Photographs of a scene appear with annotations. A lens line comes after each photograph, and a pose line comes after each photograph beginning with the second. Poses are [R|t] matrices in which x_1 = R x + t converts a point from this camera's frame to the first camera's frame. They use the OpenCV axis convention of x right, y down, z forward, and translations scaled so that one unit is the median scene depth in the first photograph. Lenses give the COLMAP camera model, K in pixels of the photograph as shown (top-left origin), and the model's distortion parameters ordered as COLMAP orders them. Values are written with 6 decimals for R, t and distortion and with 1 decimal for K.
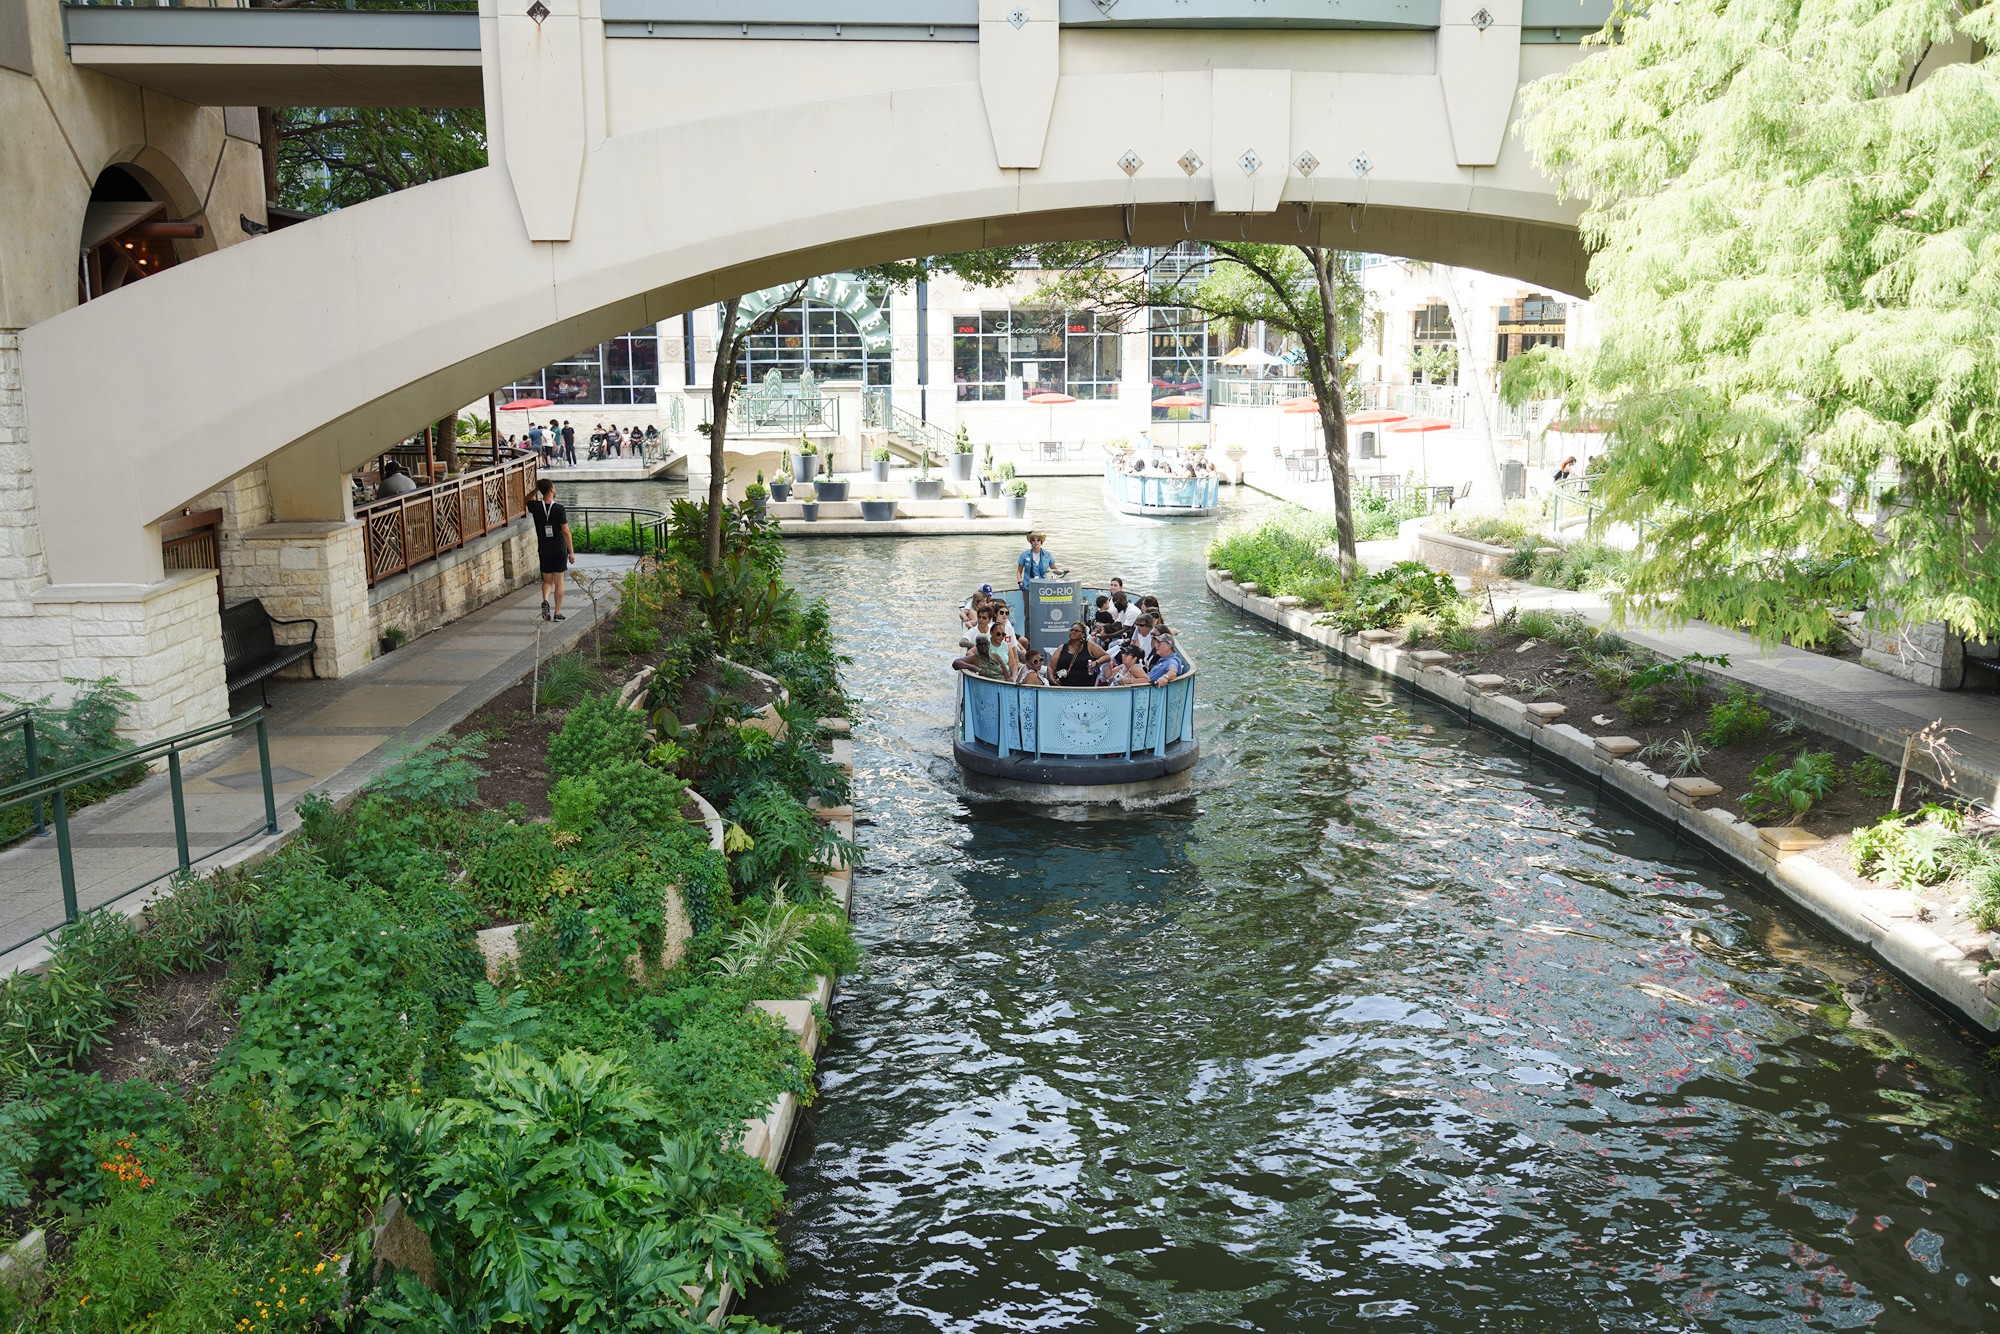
lens RADIAL K [[1719.9, 0, 999.4], [0, 1719.9, 673.5], [0, 0, 1]] dist [-0.060890, -0.001150]
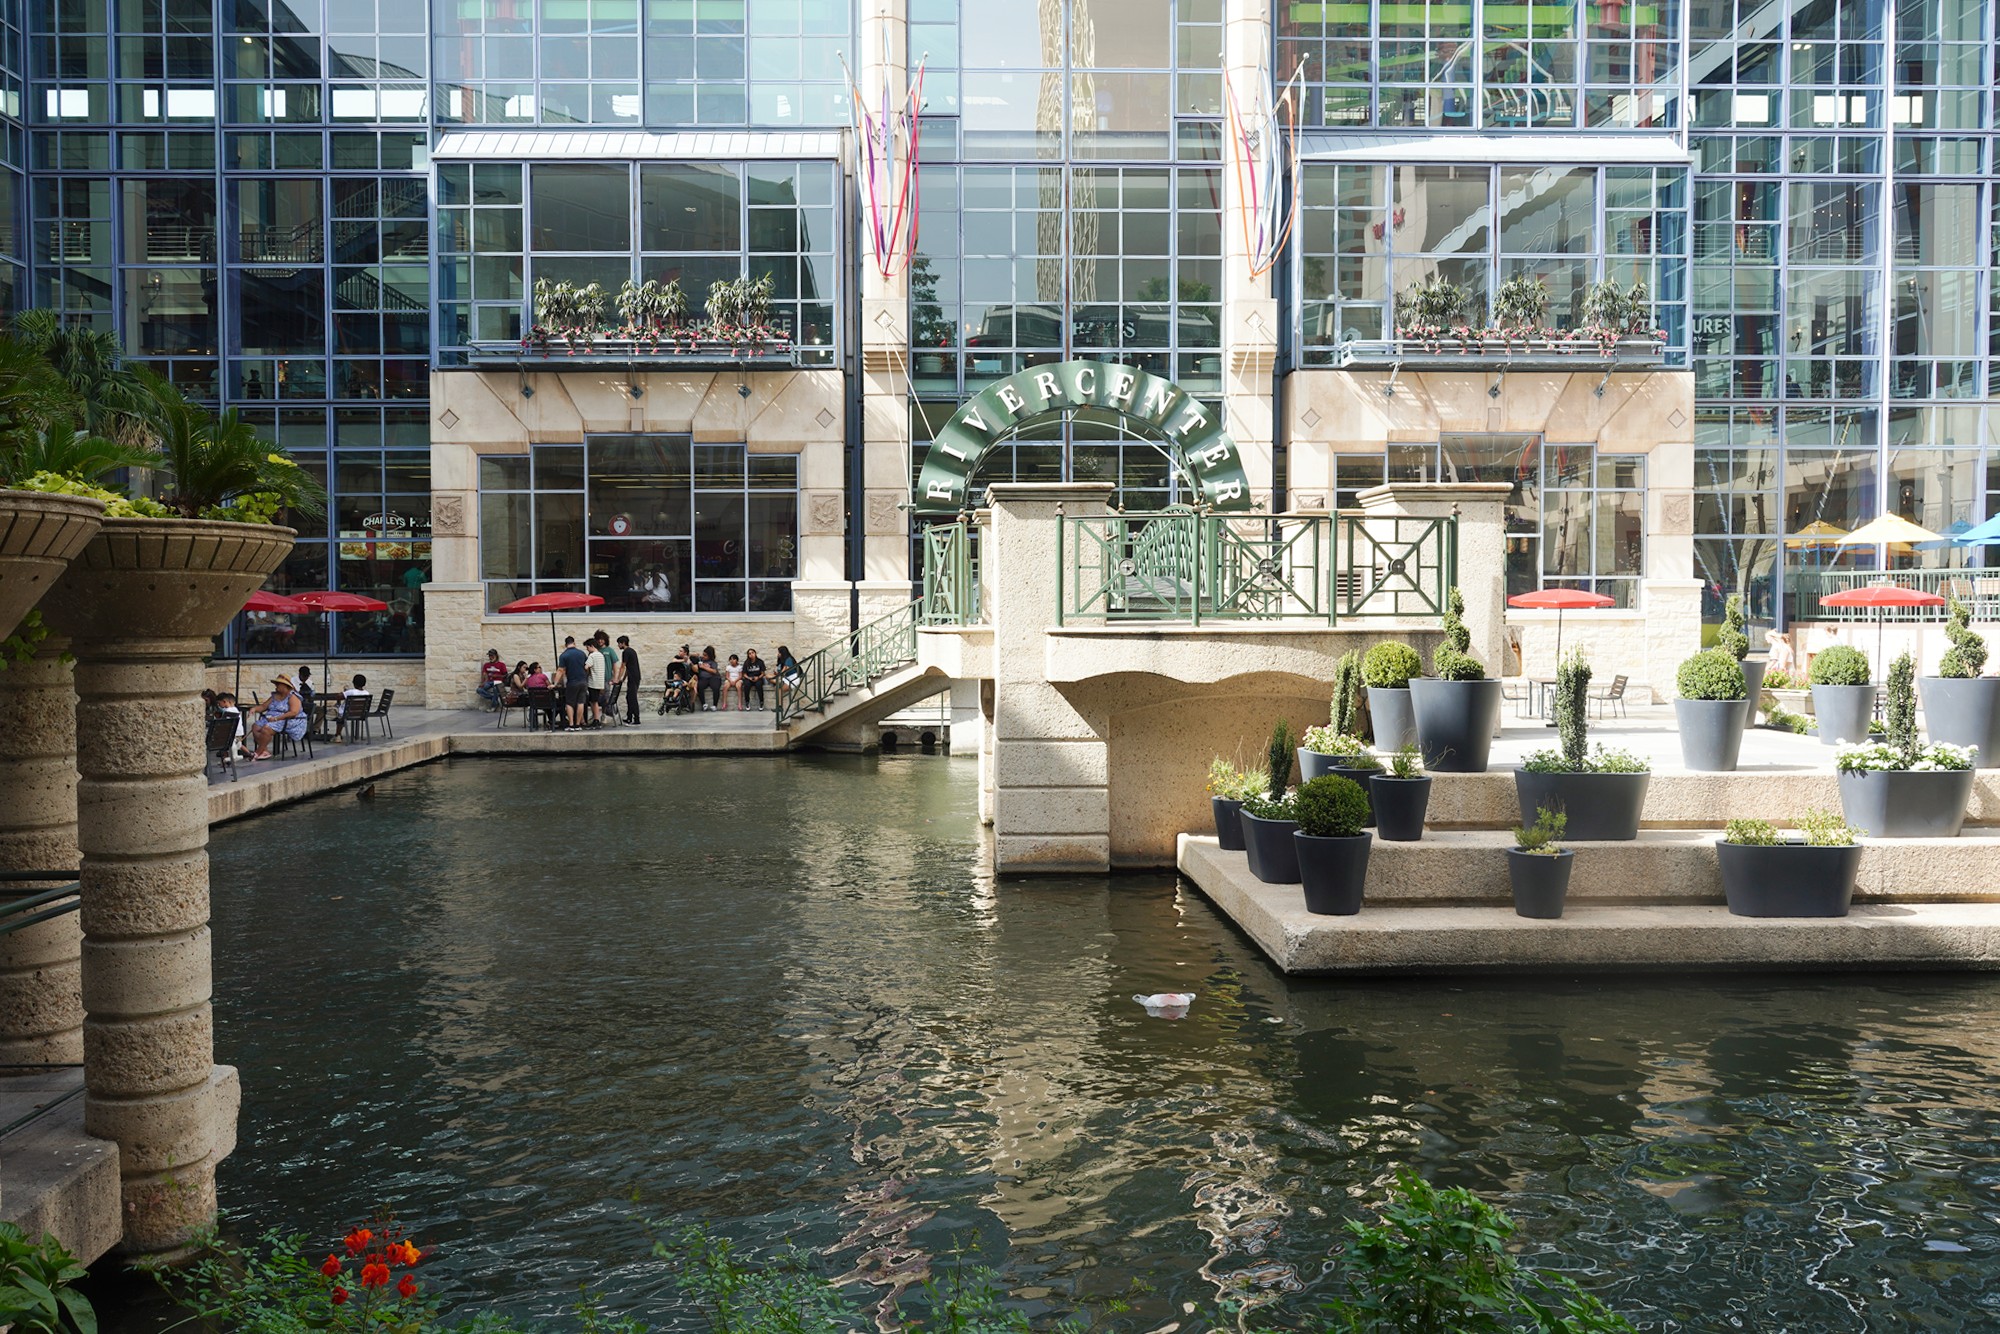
lens RADIAL K [[1753.4, 0, 994.6], [0, 1753.4, 665.0], [0, 0, 1]] dist [-0.009113, -0.000953]
pose [[0.999609, 0.003141, -0.027793, -0.138018], [-0.007530, 0.987208, -0.159260, -0.060620], [0.026938, 0.159407, 0.986845, 0.524778]]
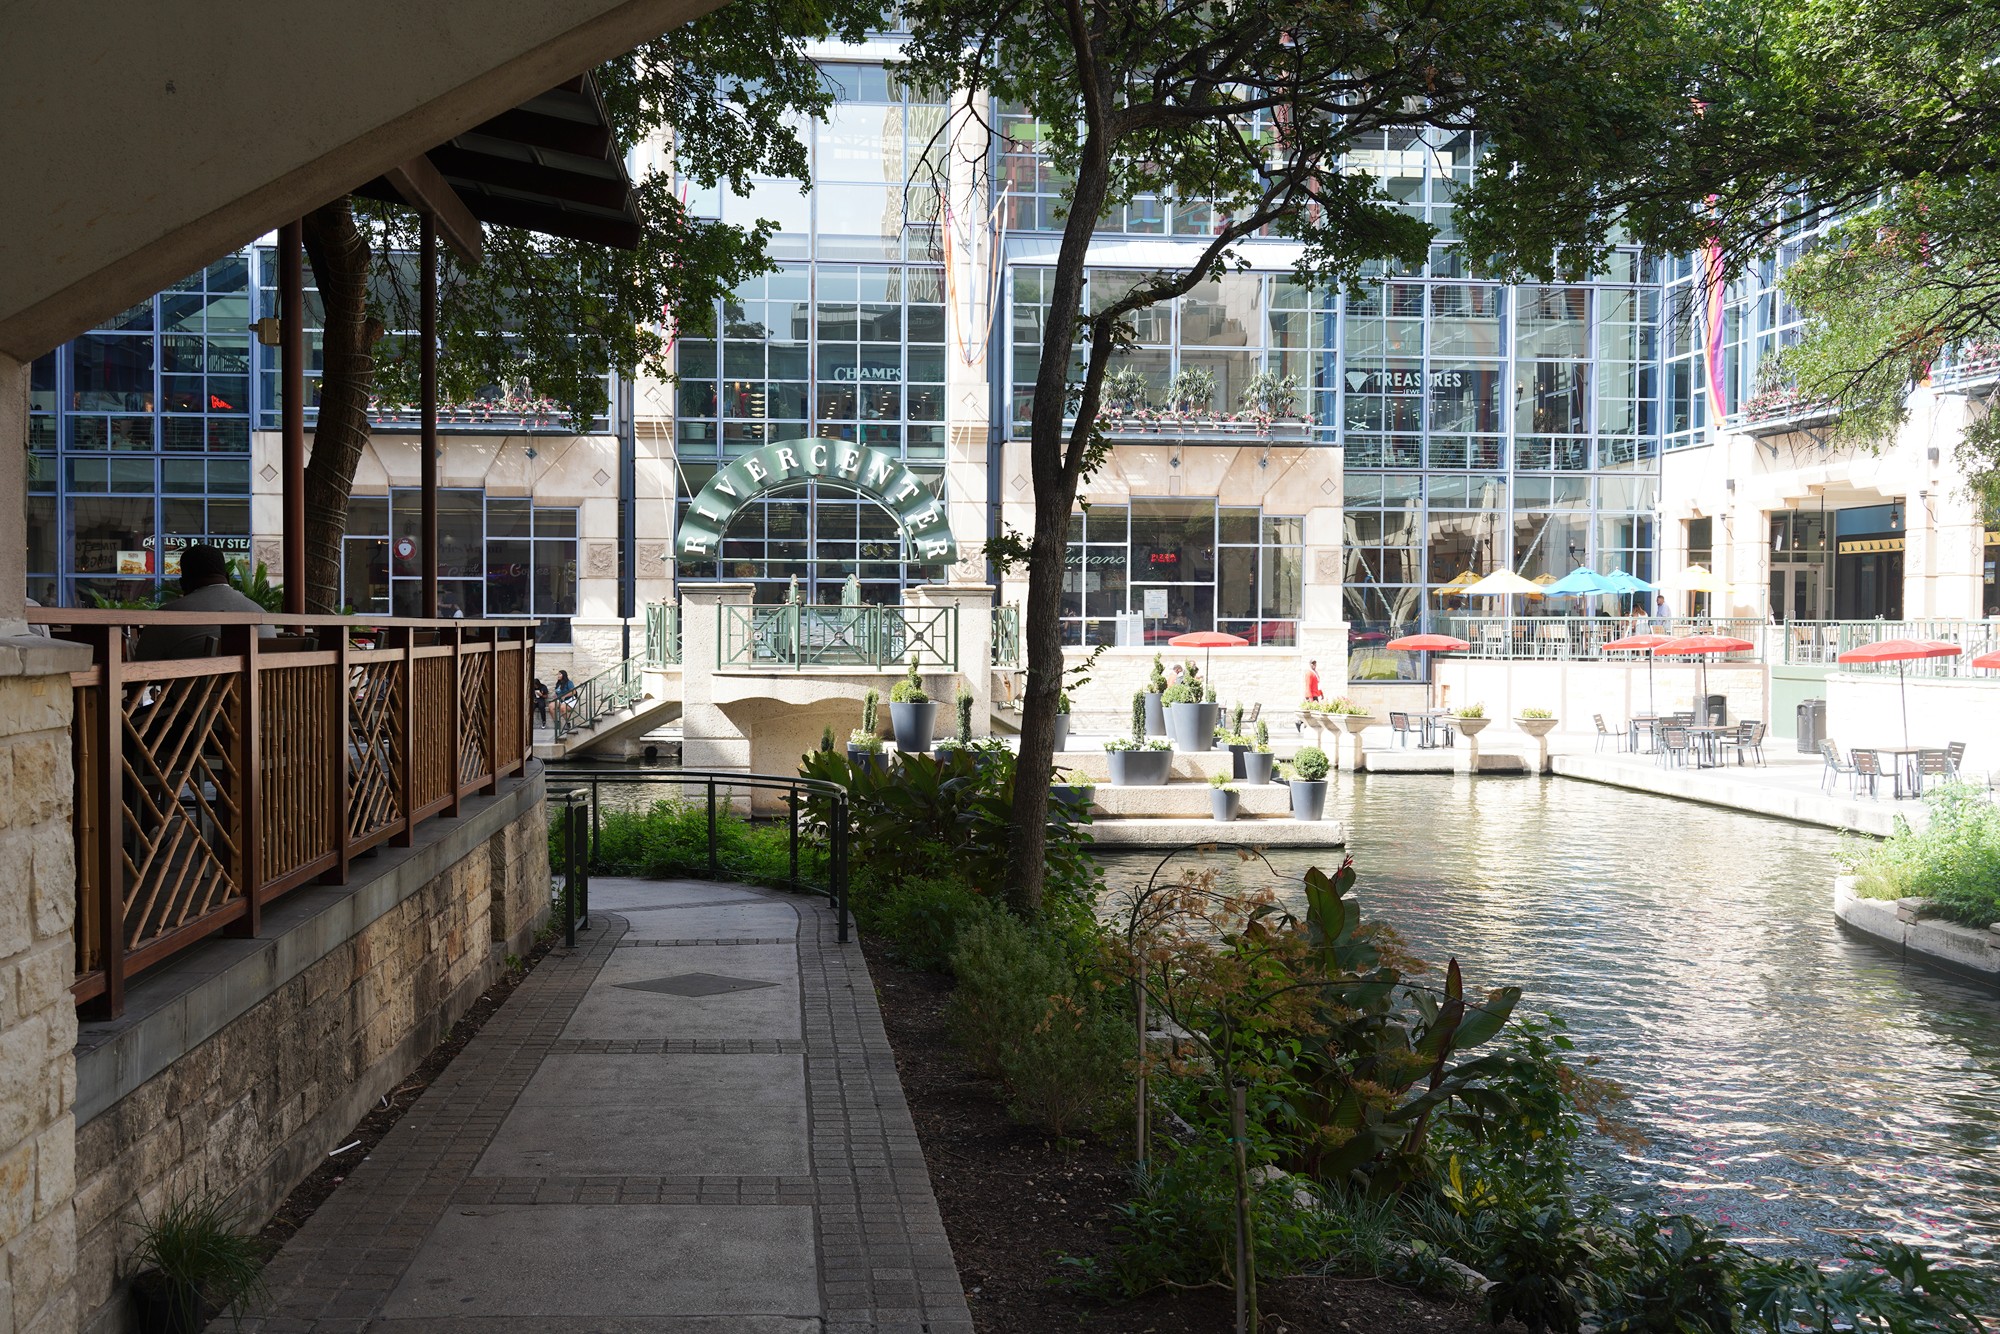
lens RADIAL K [[2199.4, 0, 1011.5], [0, 2199.4, 666.7], [0, 0, 1]] dist [0.033962, 0.000000]
pose [[0.998966, 0.010024, 0.044345, -0.085352], [-0.002378, 0.985577, -0.169210, -0.014752], [-0.045402, 0.168930, 0.984582, 0.229134]]
